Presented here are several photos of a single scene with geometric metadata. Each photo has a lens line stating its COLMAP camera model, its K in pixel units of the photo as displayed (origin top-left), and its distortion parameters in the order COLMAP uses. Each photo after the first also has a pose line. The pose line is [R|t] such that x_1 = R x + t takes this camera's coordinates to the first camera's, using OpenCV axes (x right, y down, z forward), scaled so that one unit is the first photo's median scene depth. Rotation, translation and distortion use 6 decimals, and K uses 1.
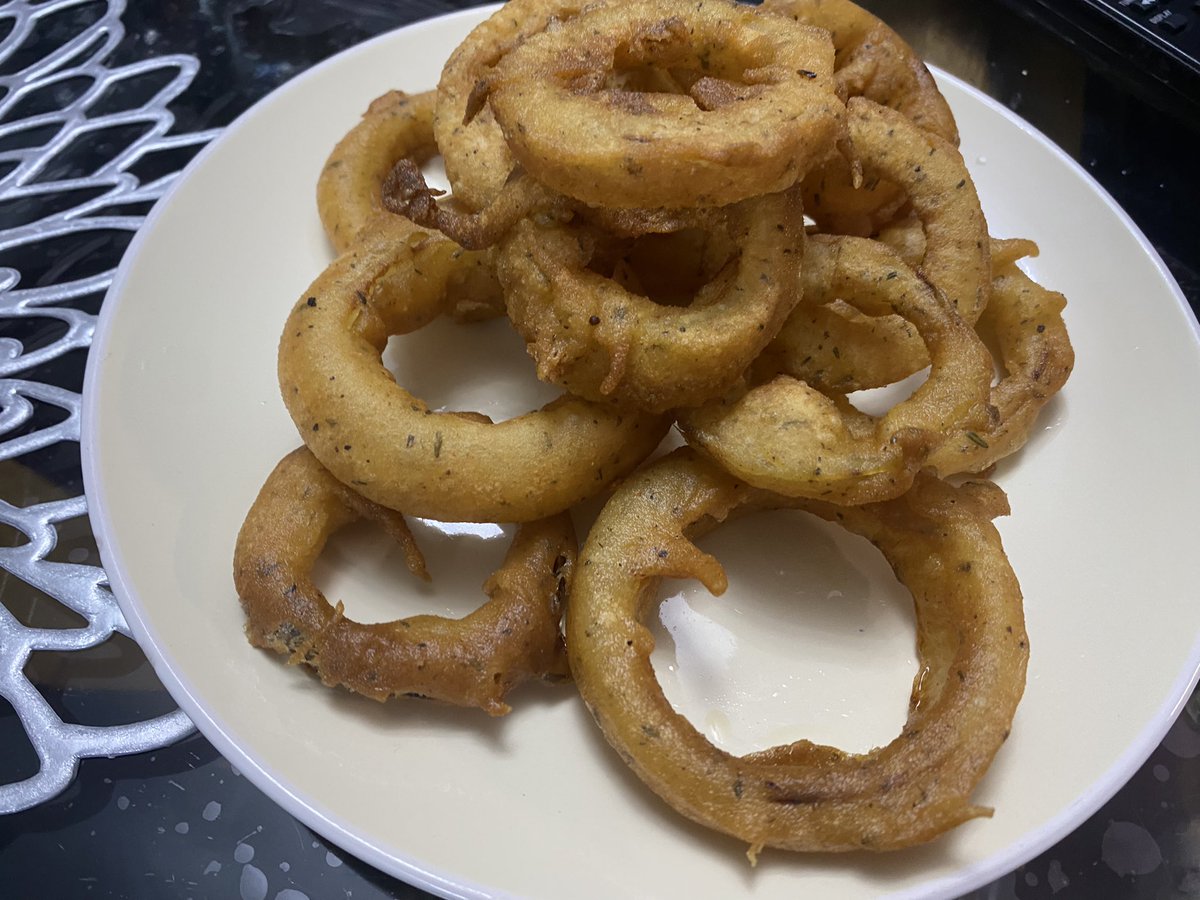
lens RADIAL K [[930.0, 0, 600.0], [0, 930.0, 450.0], [0, 0, 1]] dist [-0.003603, -0.003489]
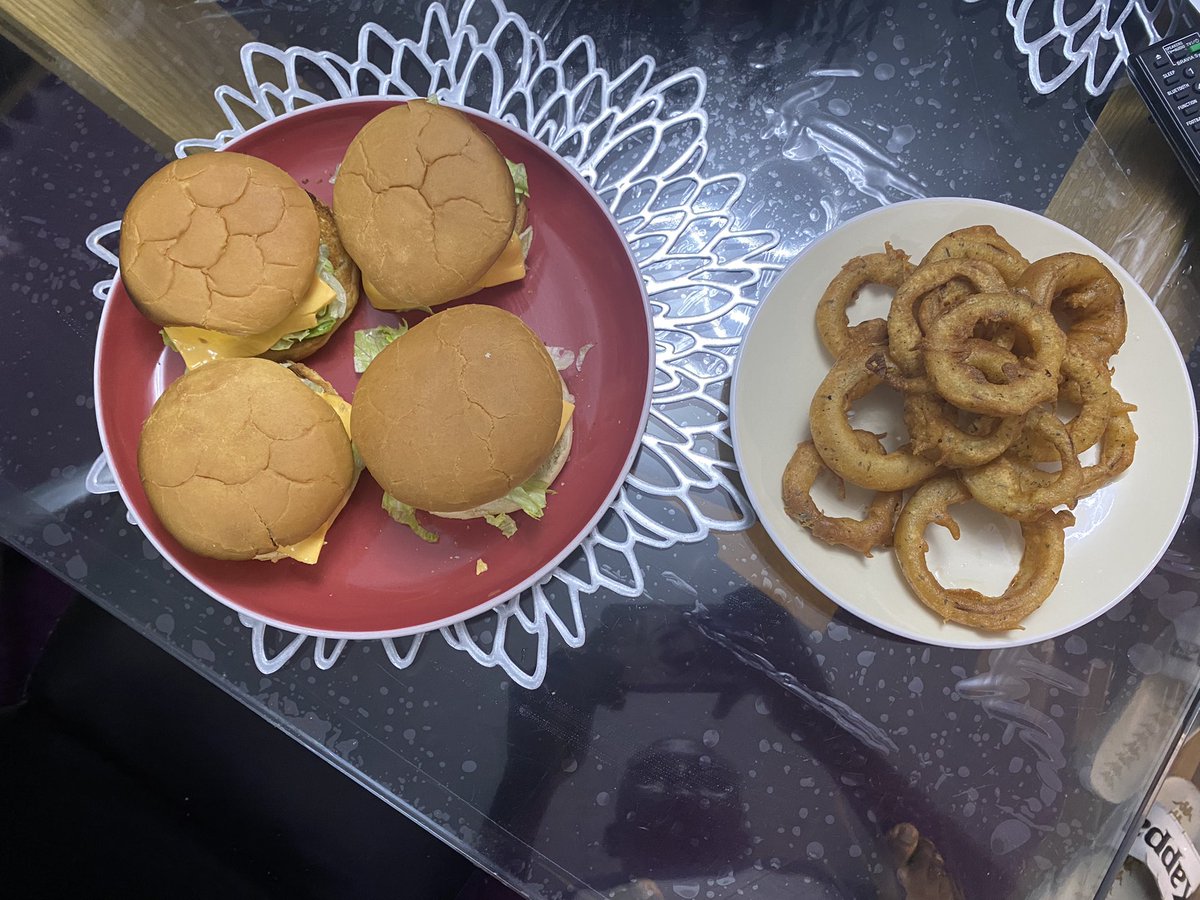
lens RADIAL K [[874.4, 0, 600.0], [0, 874.4, 450.0], [0, 0, 1]] dist [0.002118, 0.000159]
pose [[0.968849, 0.216184, -0.120812, -0.646392], [-0.155415, 0.910564, 0.383041, -0.925603], [0.192815, -0.352333, 0.915797, -1.547019]]
